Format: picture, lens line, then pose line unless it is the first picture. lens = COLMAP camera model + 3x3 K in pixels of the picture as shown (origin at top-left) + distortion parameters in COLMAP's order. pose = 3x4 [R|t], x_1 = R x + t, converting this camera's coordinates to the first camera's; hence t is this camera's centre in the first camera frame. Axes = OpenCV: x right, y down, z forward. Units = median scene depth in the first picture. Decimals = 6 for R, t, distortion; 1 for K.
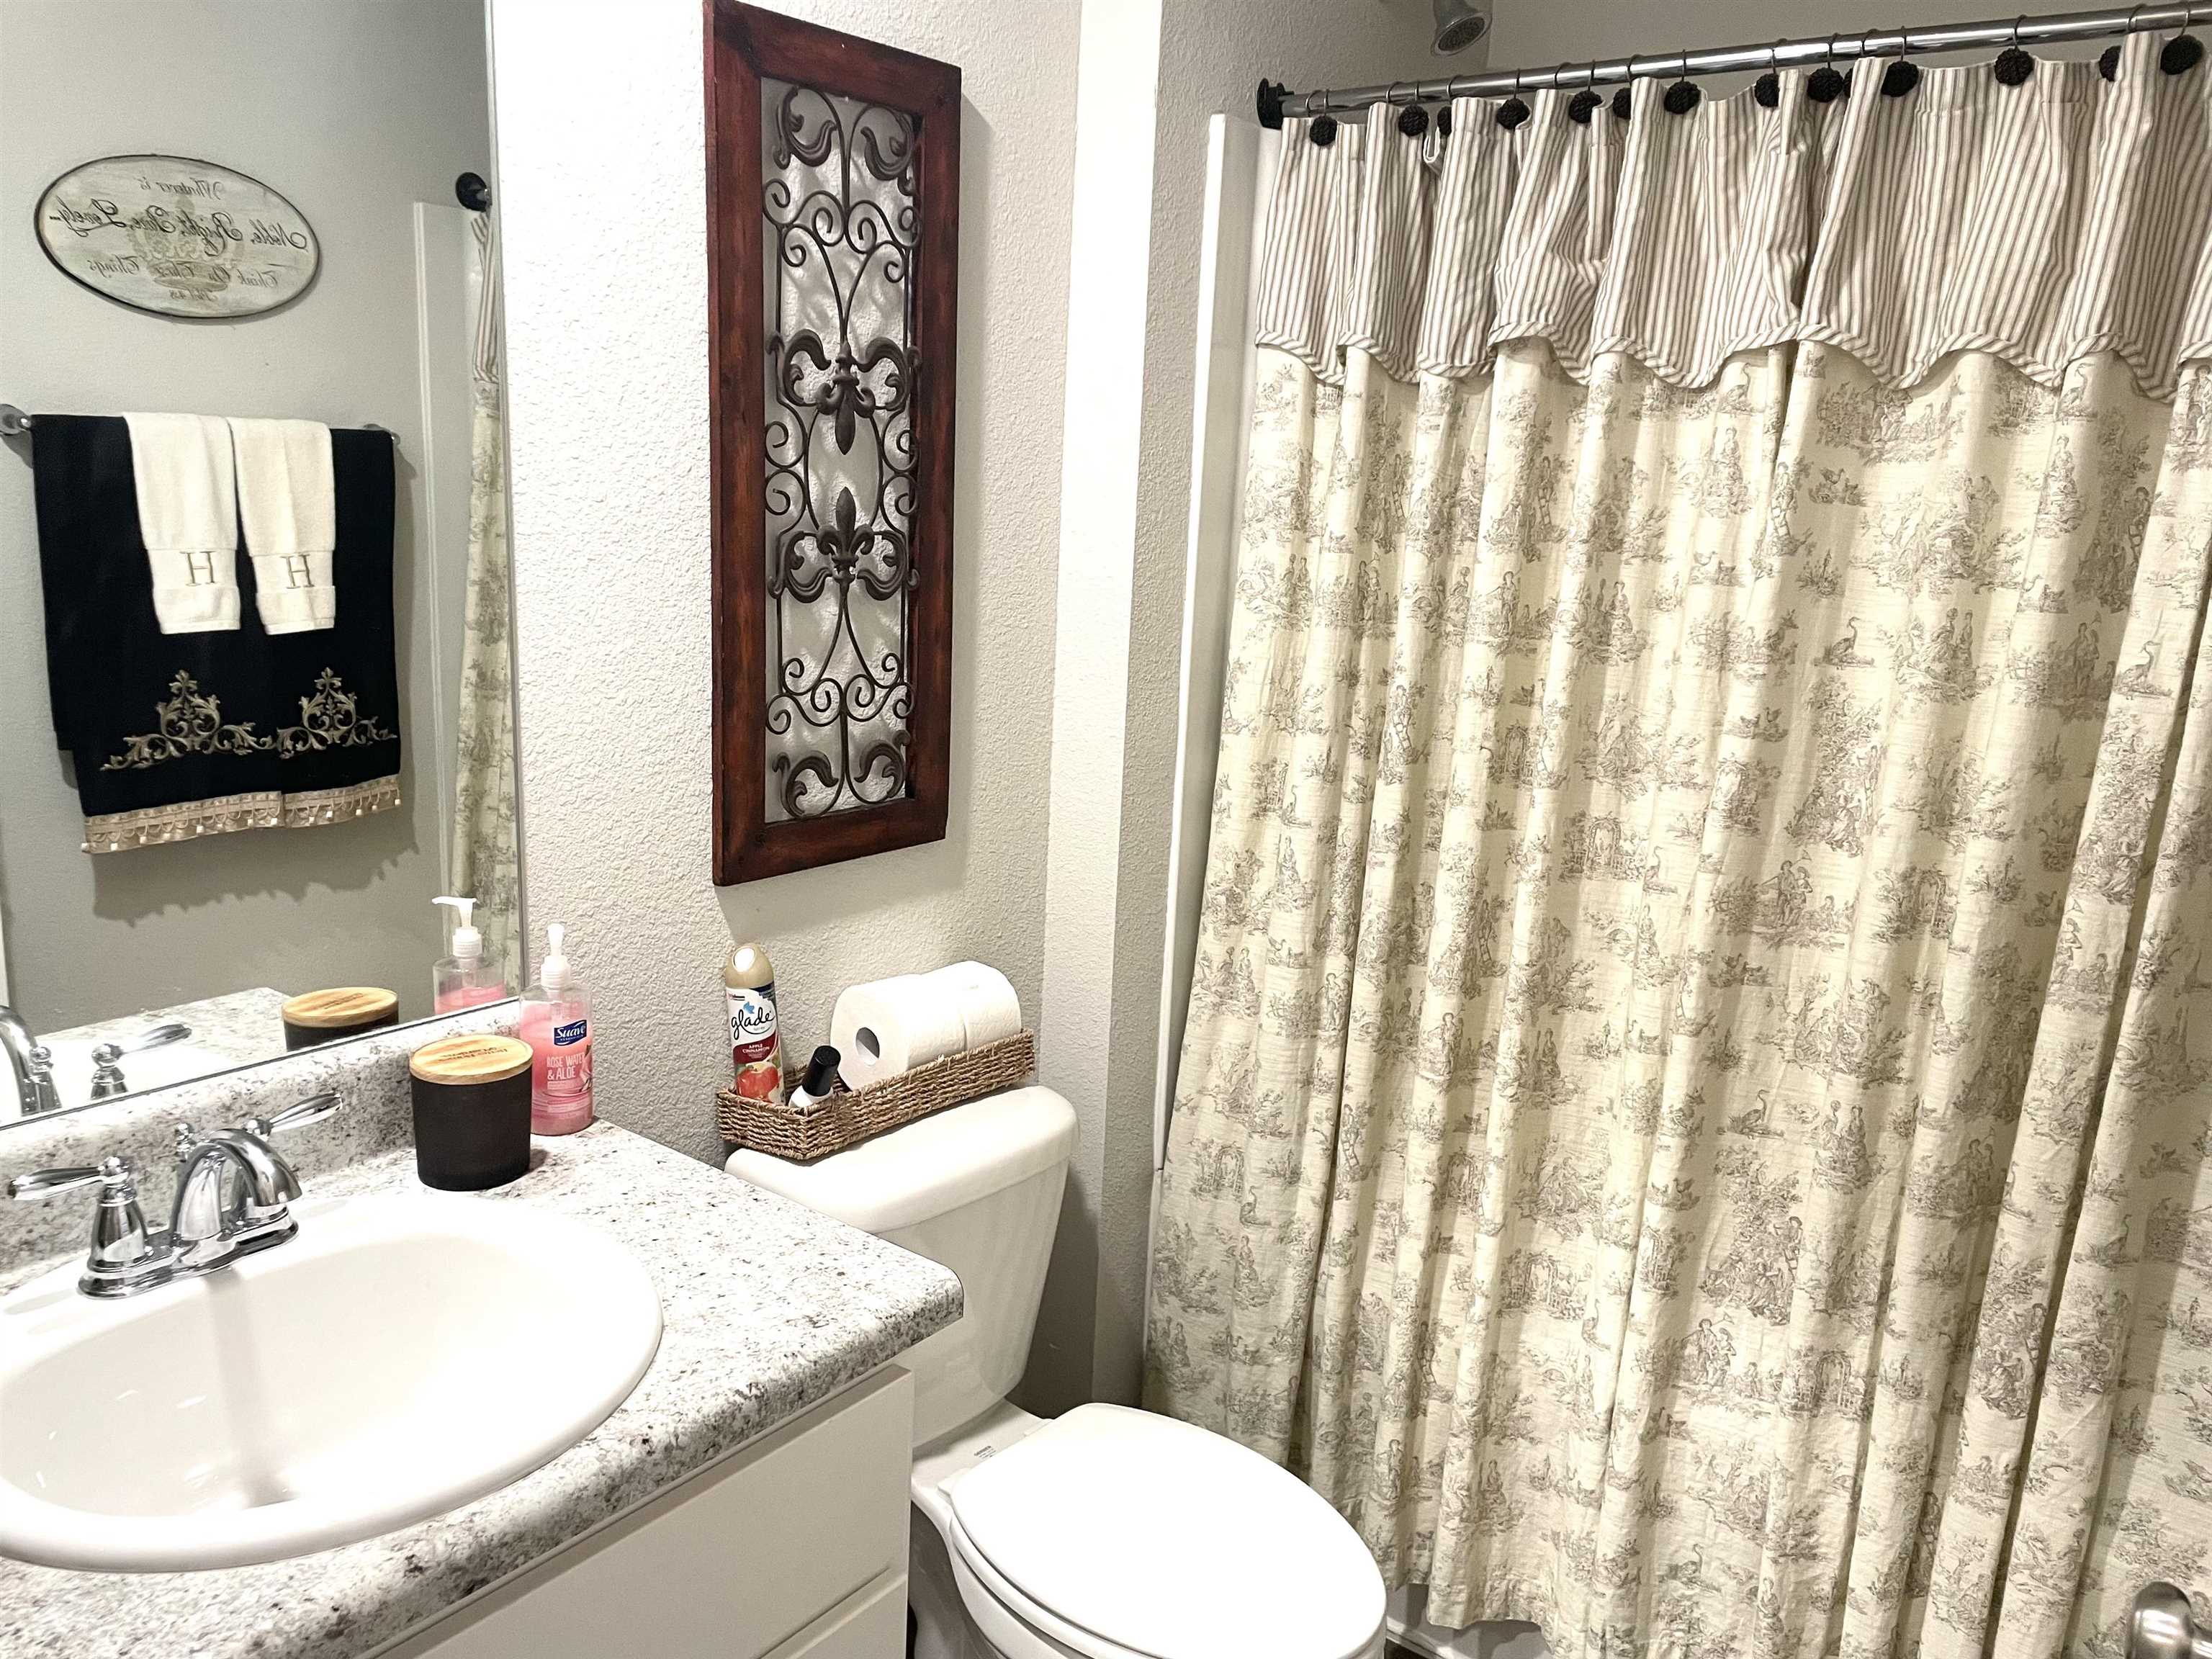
lens RADIAL K [[1678.6, 0, 1108.6], [0, 1678.6, 830.9], [0, 0, 1]] dist [0.064145, -0.078783]
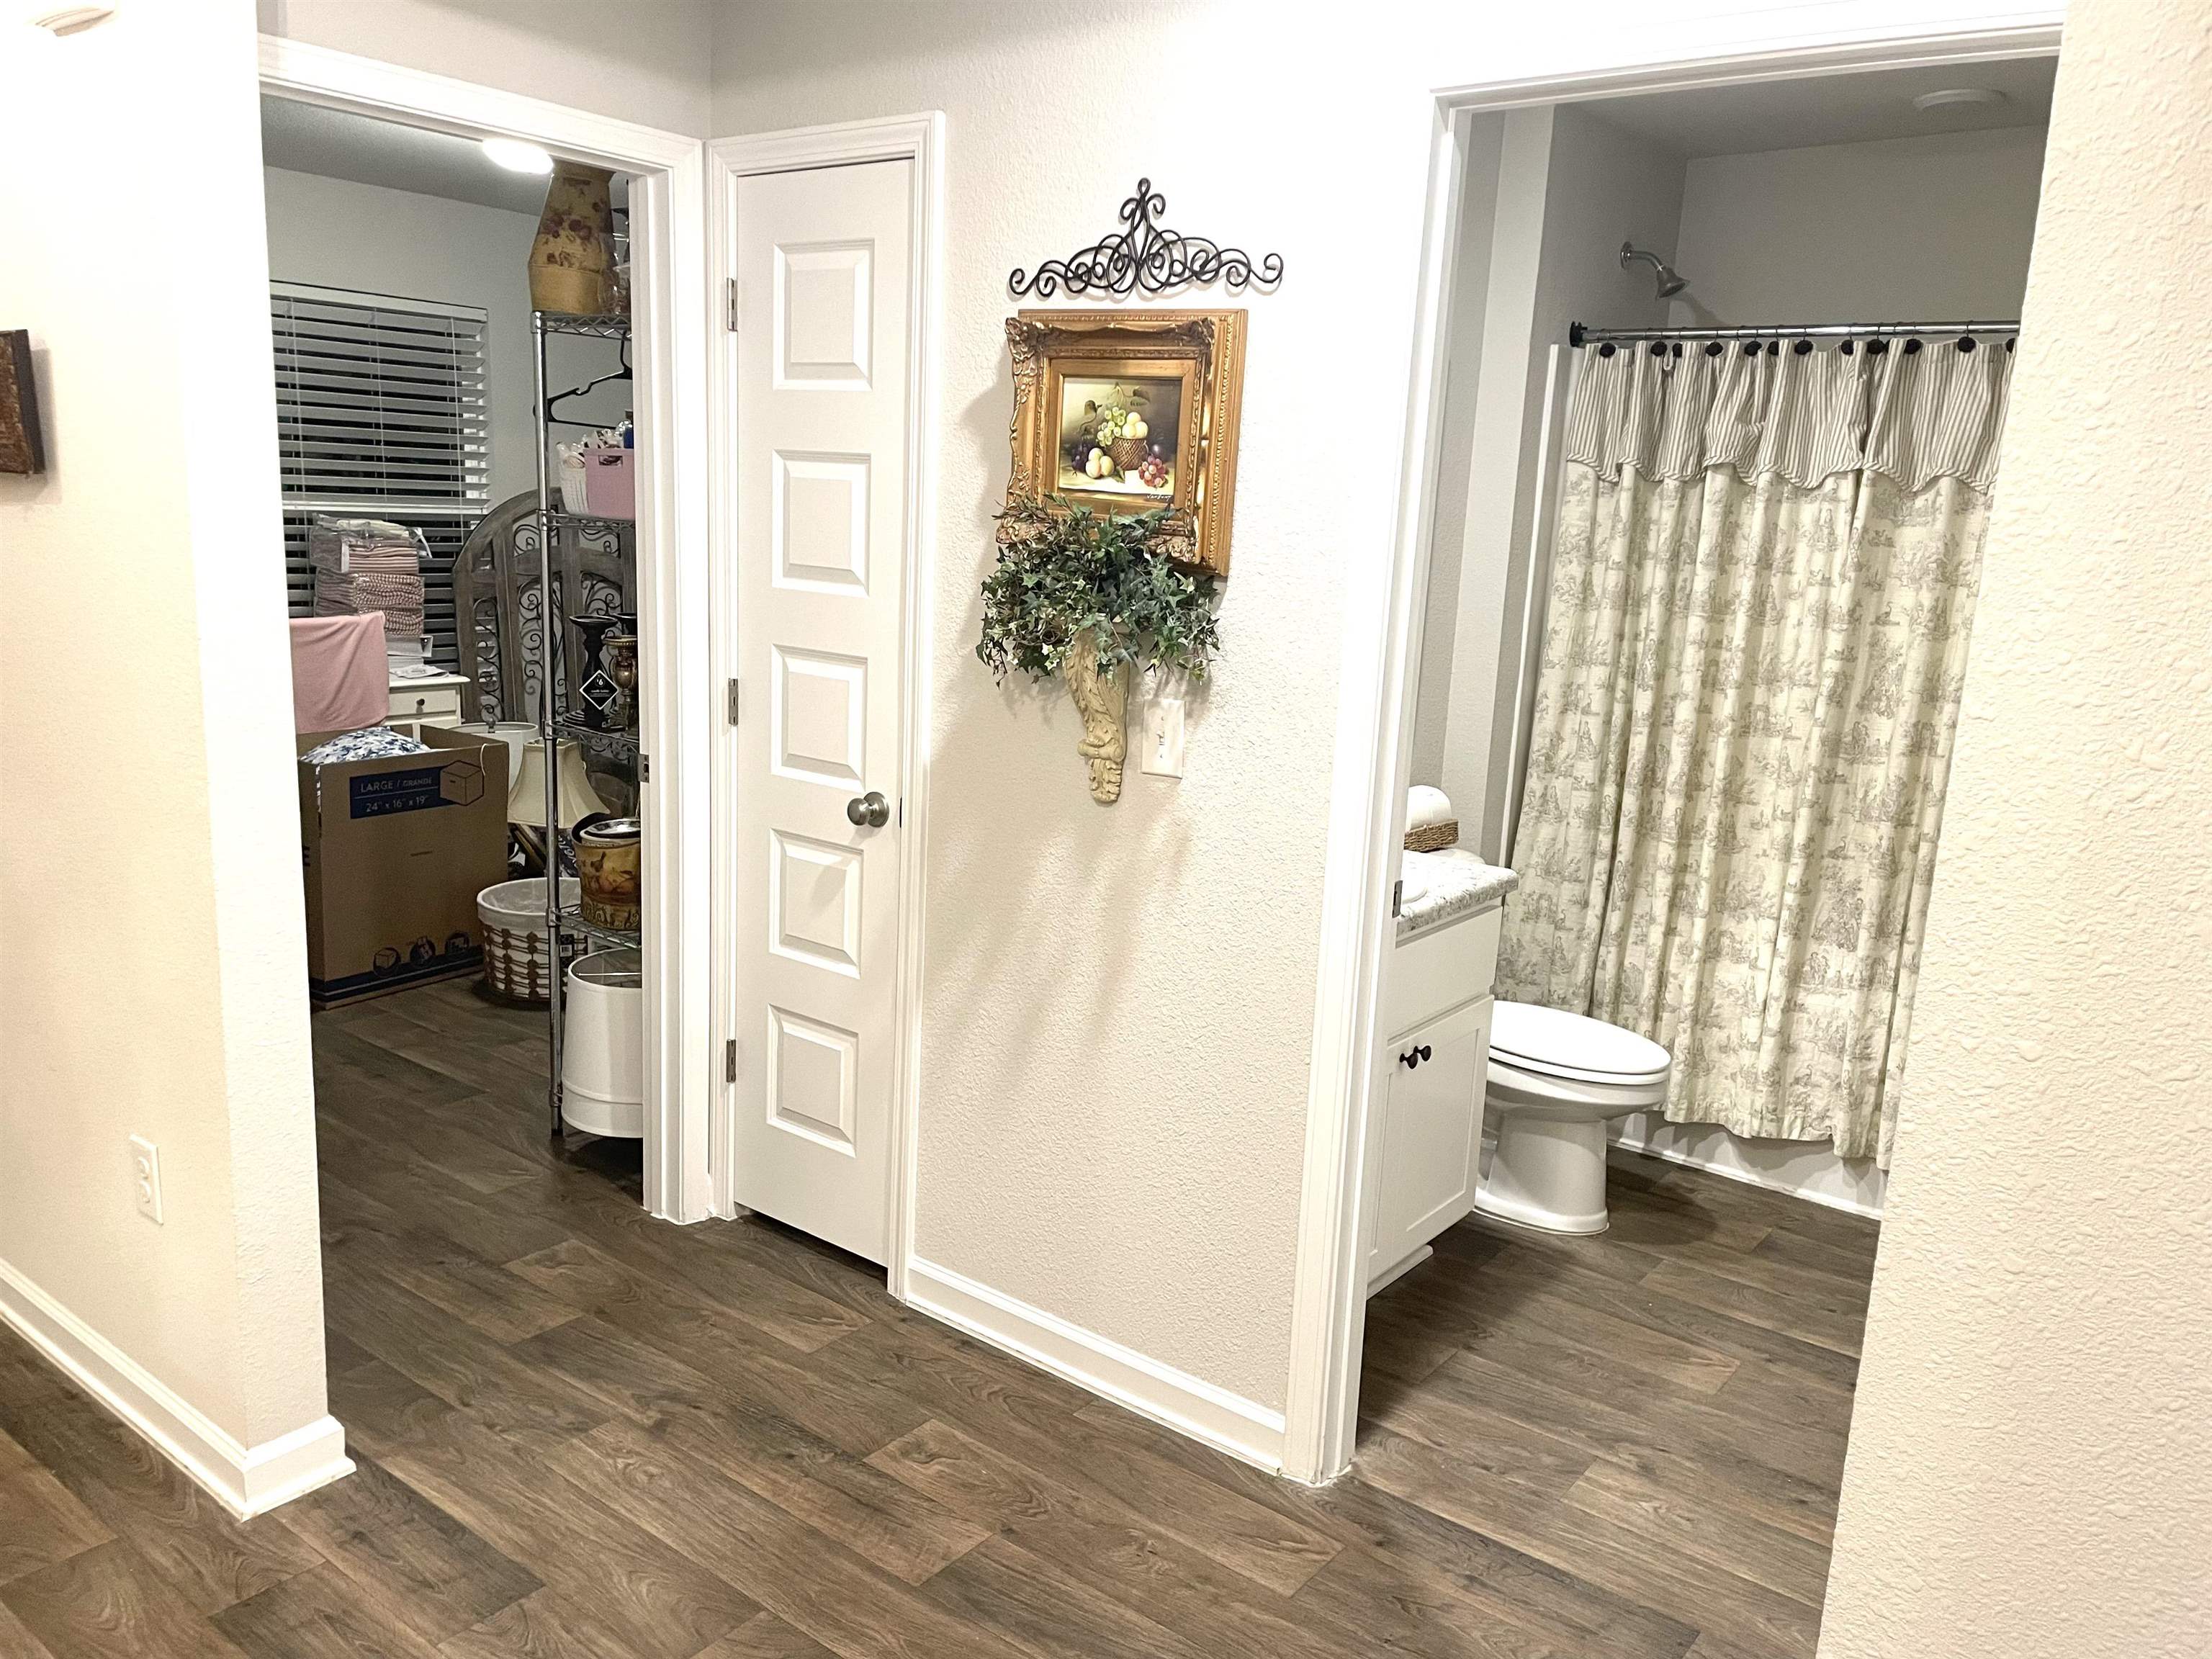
lens RADIAL K [[1678.6, 0, 1098.4], [0, 1678.6, 838.3], [0, 0, 1]] dist [0.064145, -0.078783]
pose [[0.999872, 0.001291, -0.015922, -0.454717], [-0.001367, 0.999988, -0.004744, 0.160480], [0.015916, 0.004766, 0.999862, -1.000090]]
